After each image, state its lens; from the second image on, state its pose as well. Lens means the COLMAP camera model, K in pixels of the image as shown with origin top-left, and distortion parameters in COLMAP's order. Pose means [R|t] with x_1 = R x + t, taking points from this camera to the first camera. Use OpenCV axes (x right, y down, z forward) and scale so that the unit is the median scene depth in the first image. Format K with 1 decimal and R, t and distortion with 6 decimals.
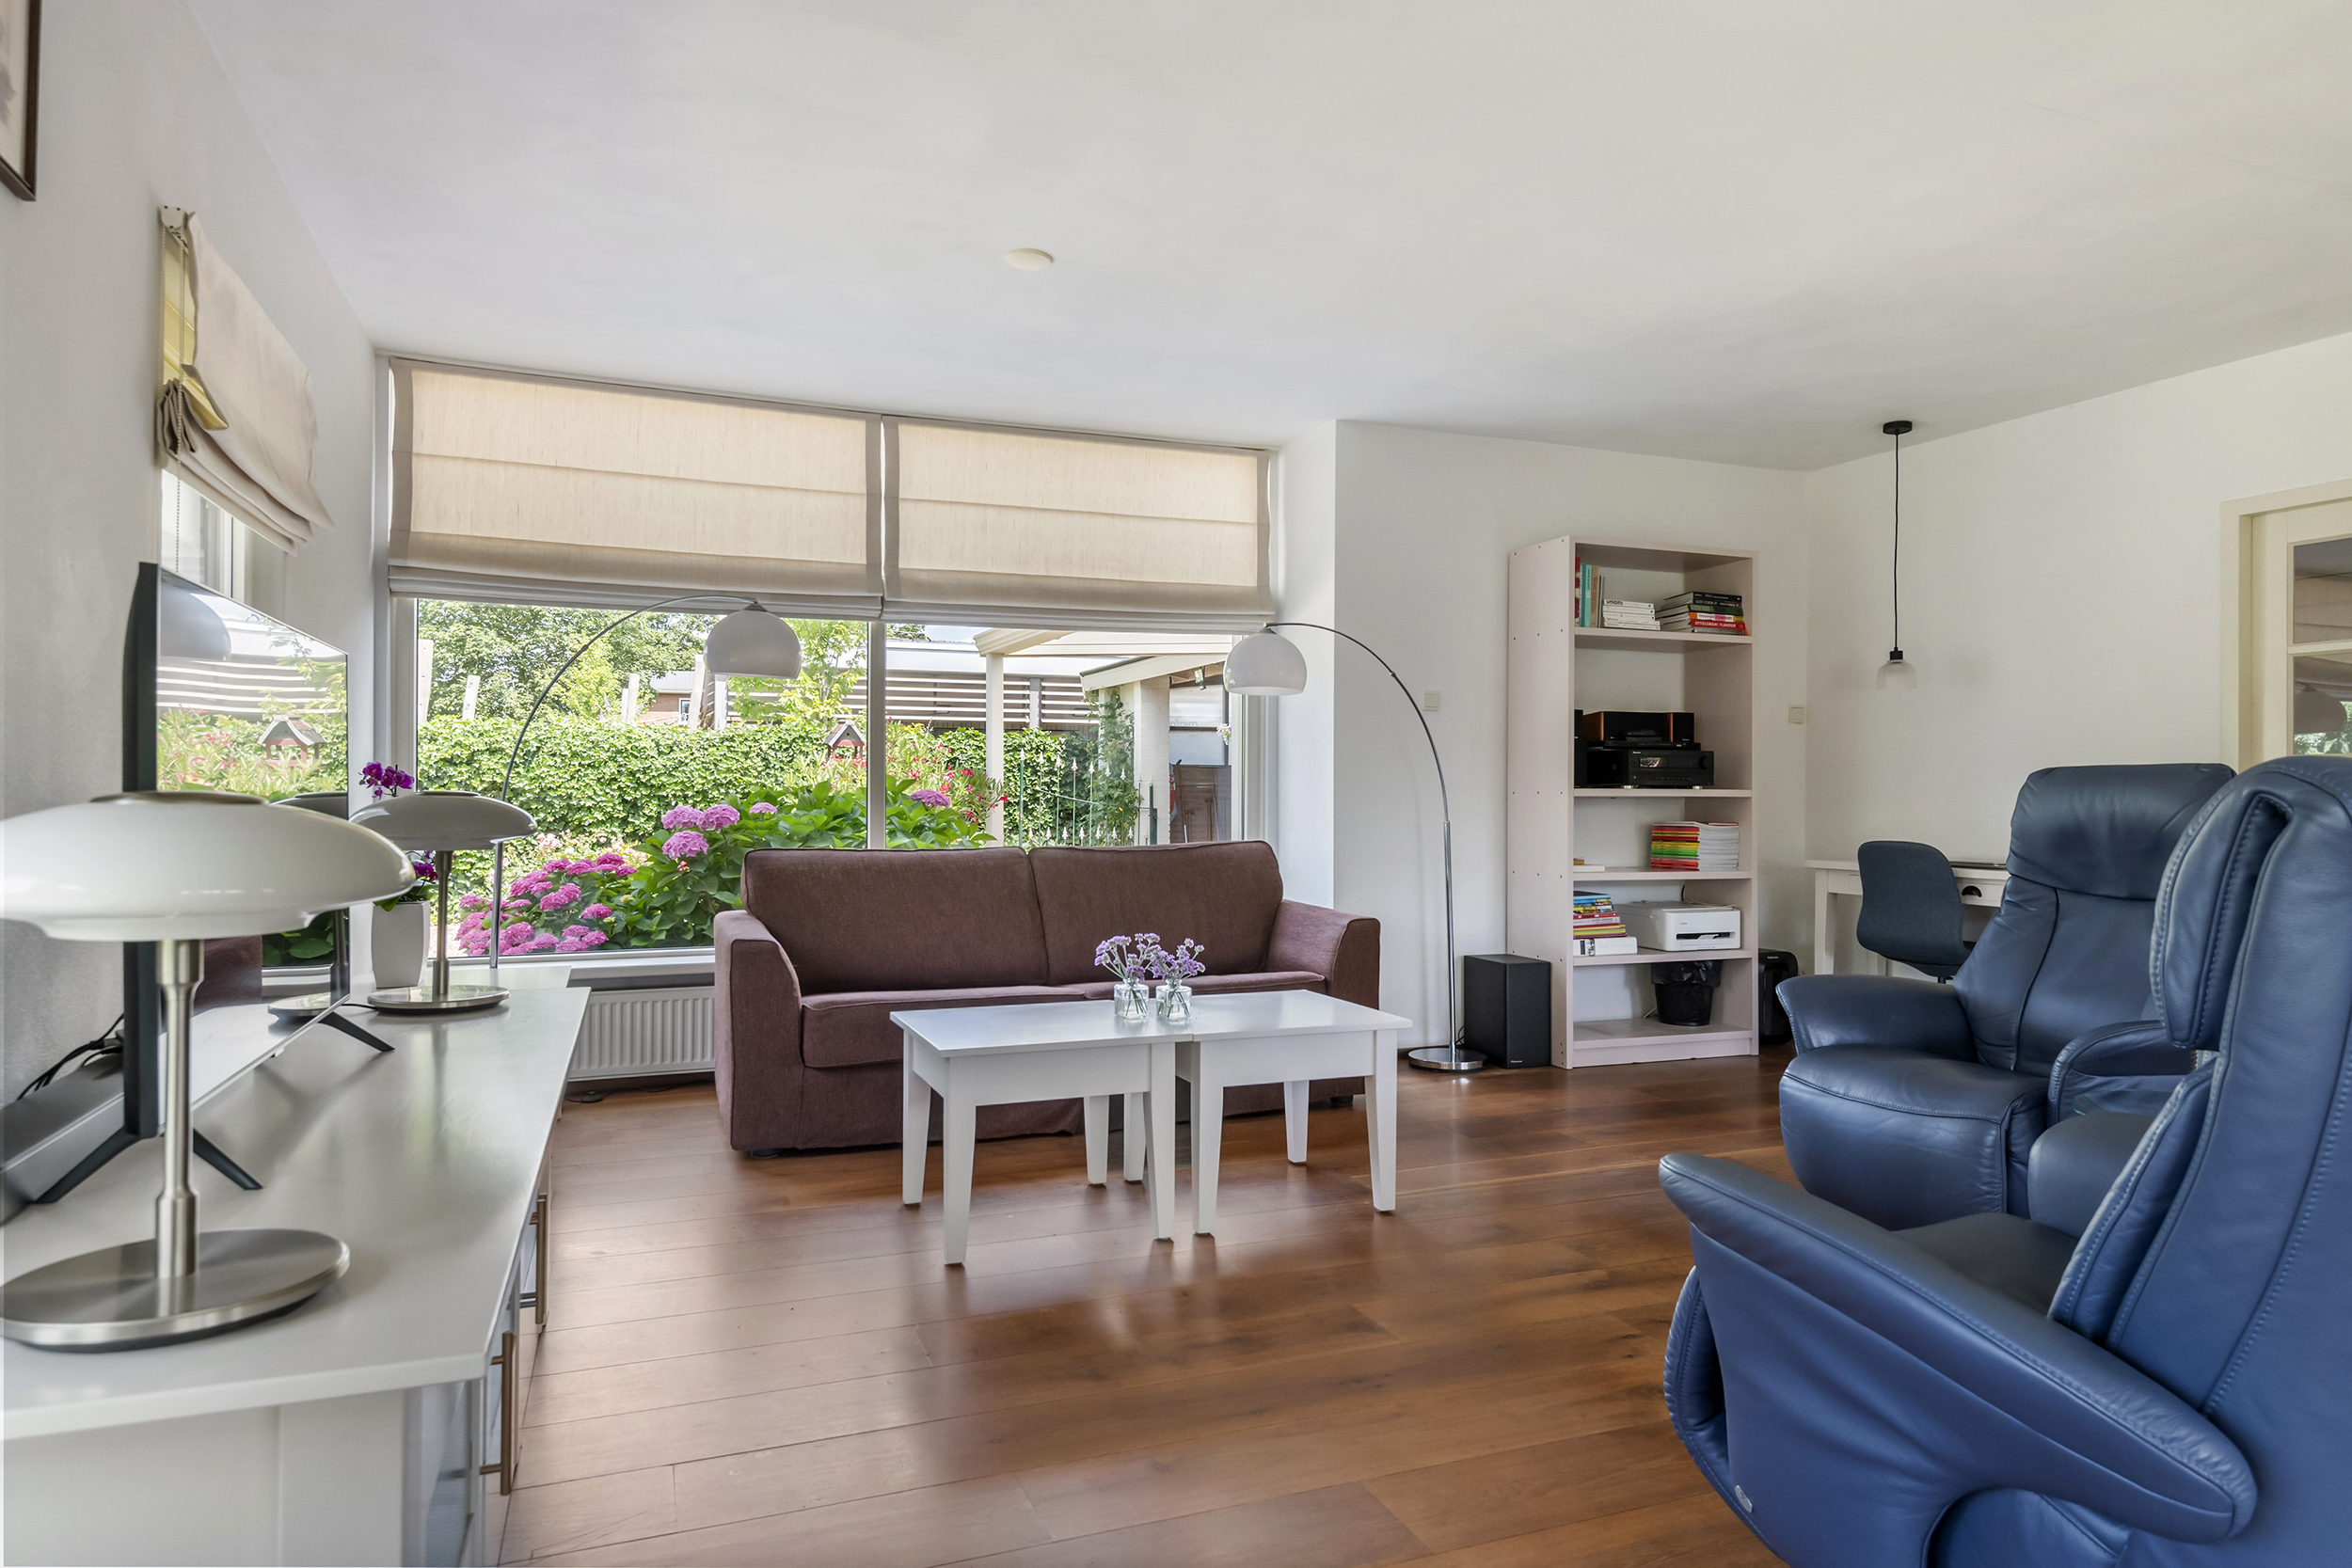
lens RADIAL K [[1431.5, 0, 1176.0], [0, 1431.5, 784.0], [0, 0, 1]] dist [0.026015, -0.001877]
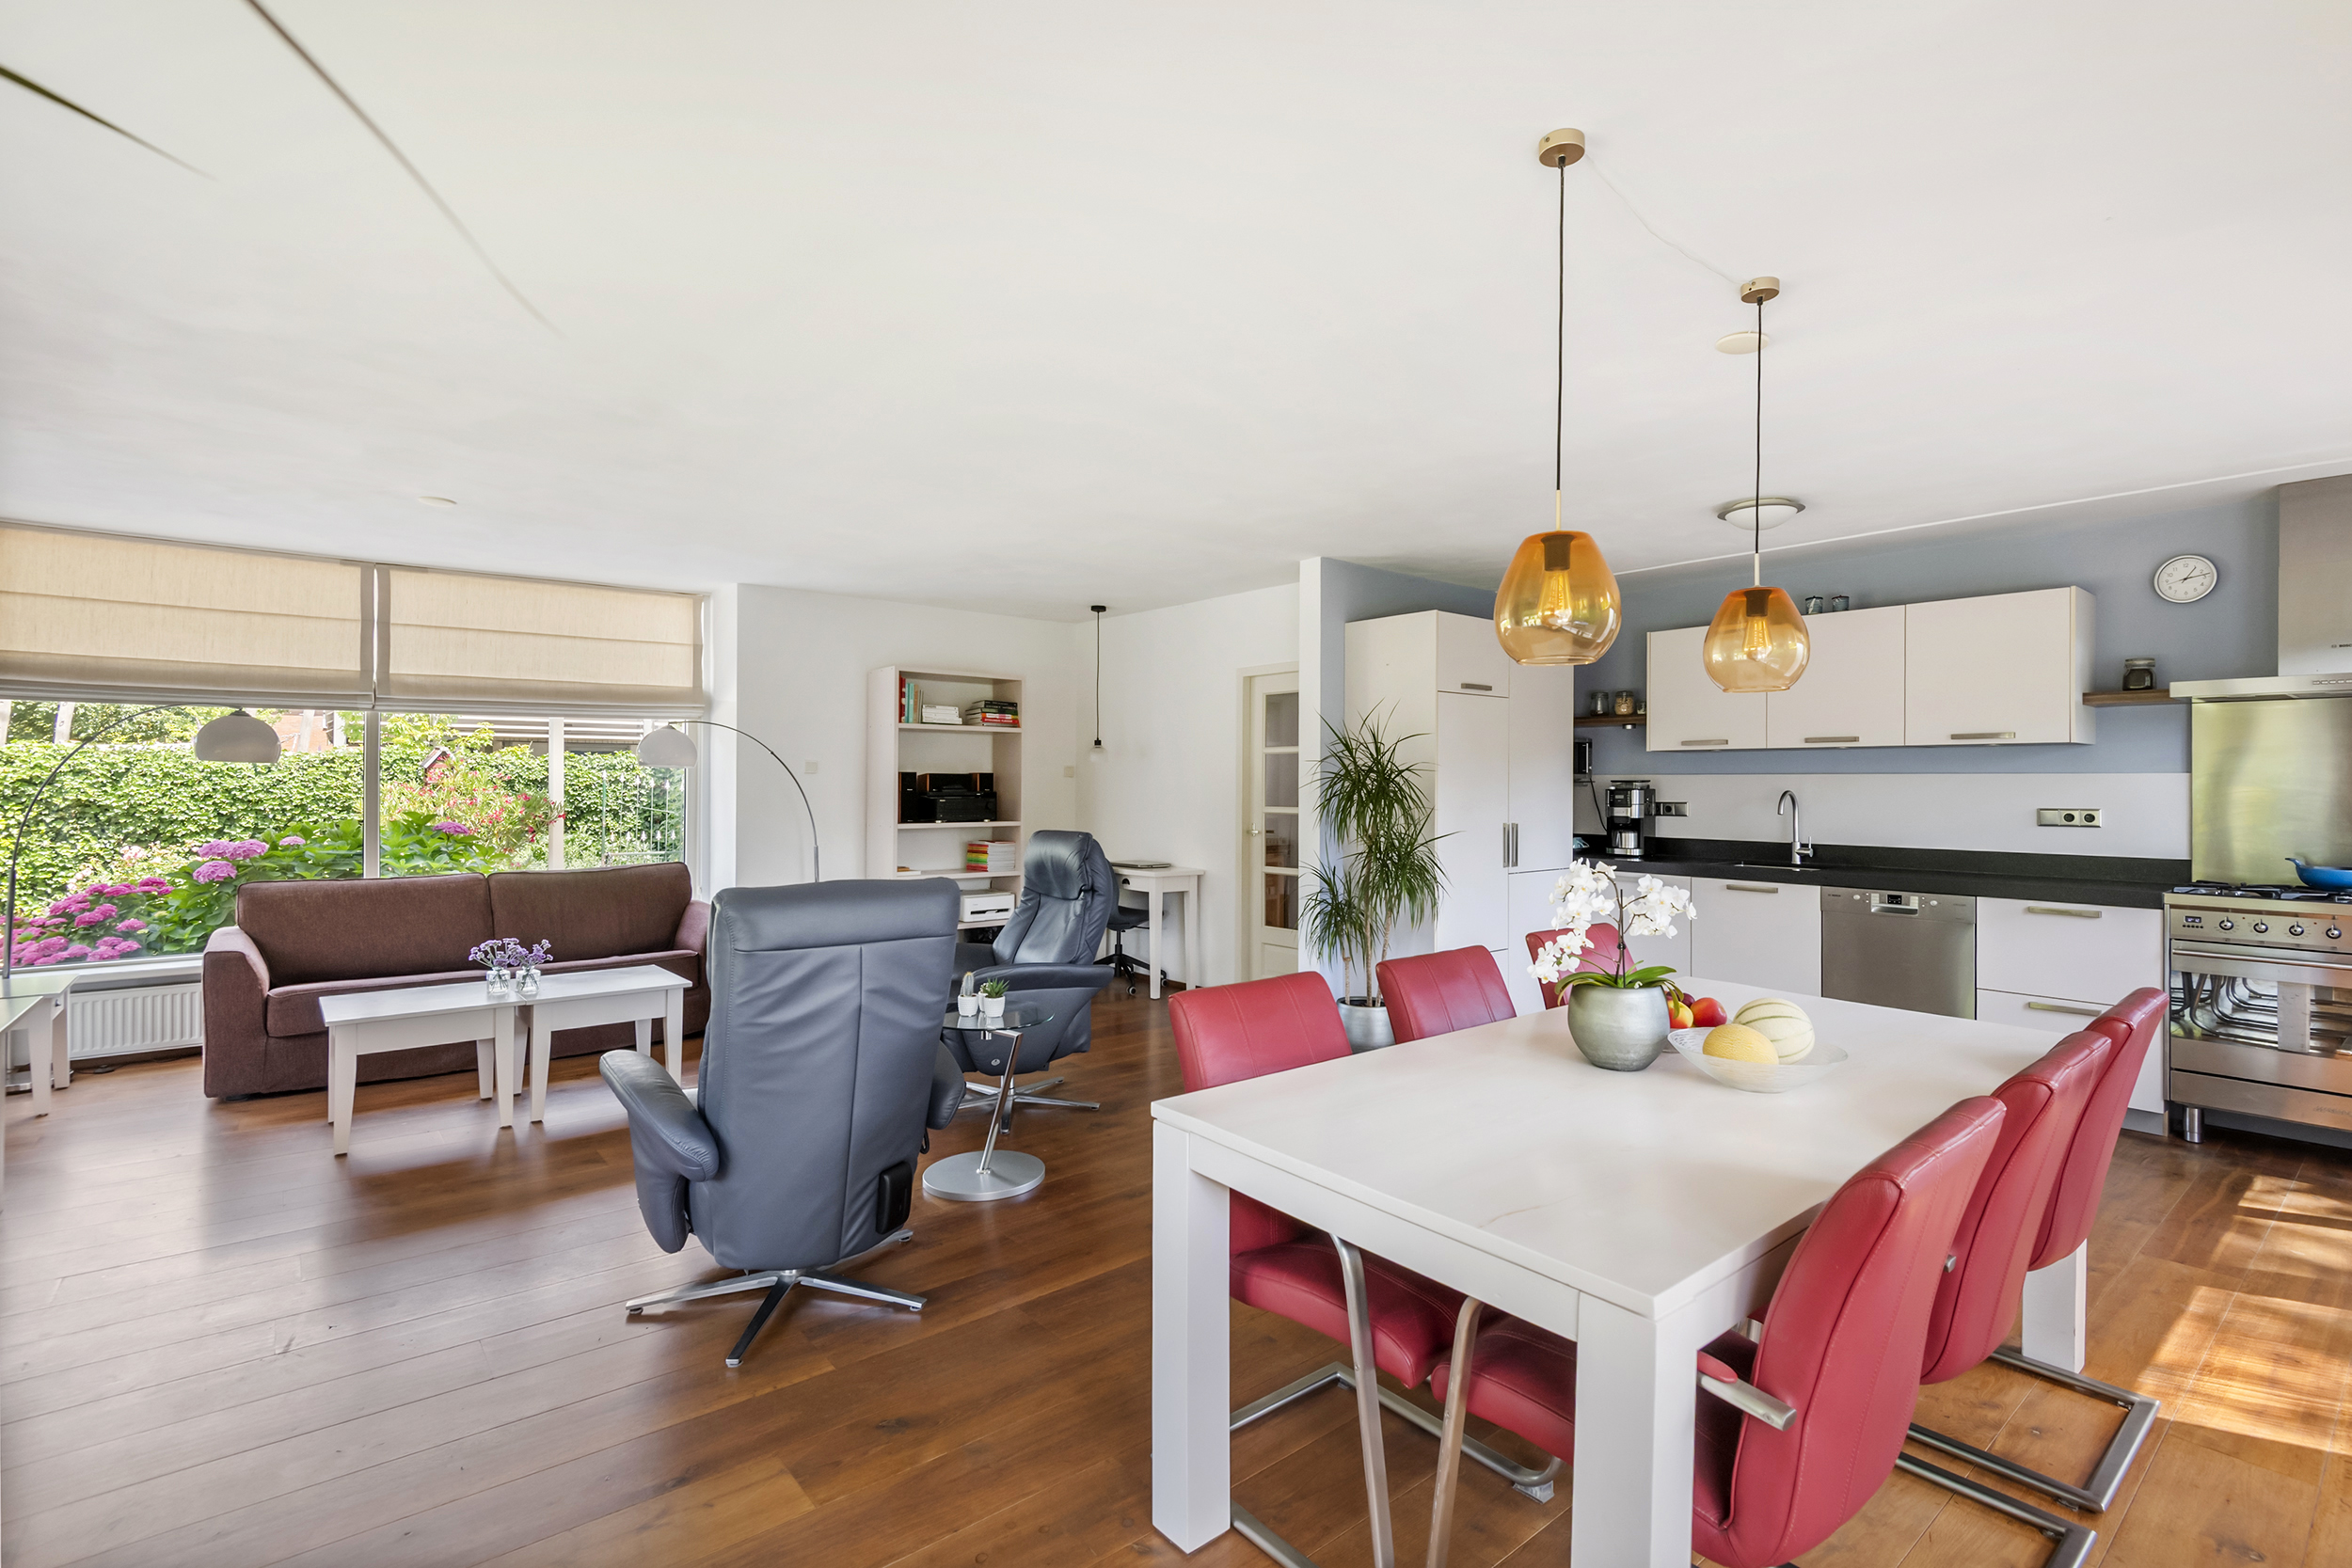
lens RADIAL K [[1068.0, 0, 1176.0], [0, 1068.0, 784.0], [0, 0, 1]] dist [0.001744, -0.008564]
pose [[0.940667, 0.001379, 0.339328, 0.159181], [-0.000877, 0.999998, -0.001631, -0.038560], [-0.339329, 0.001237, 0.940667, -0.216009]]
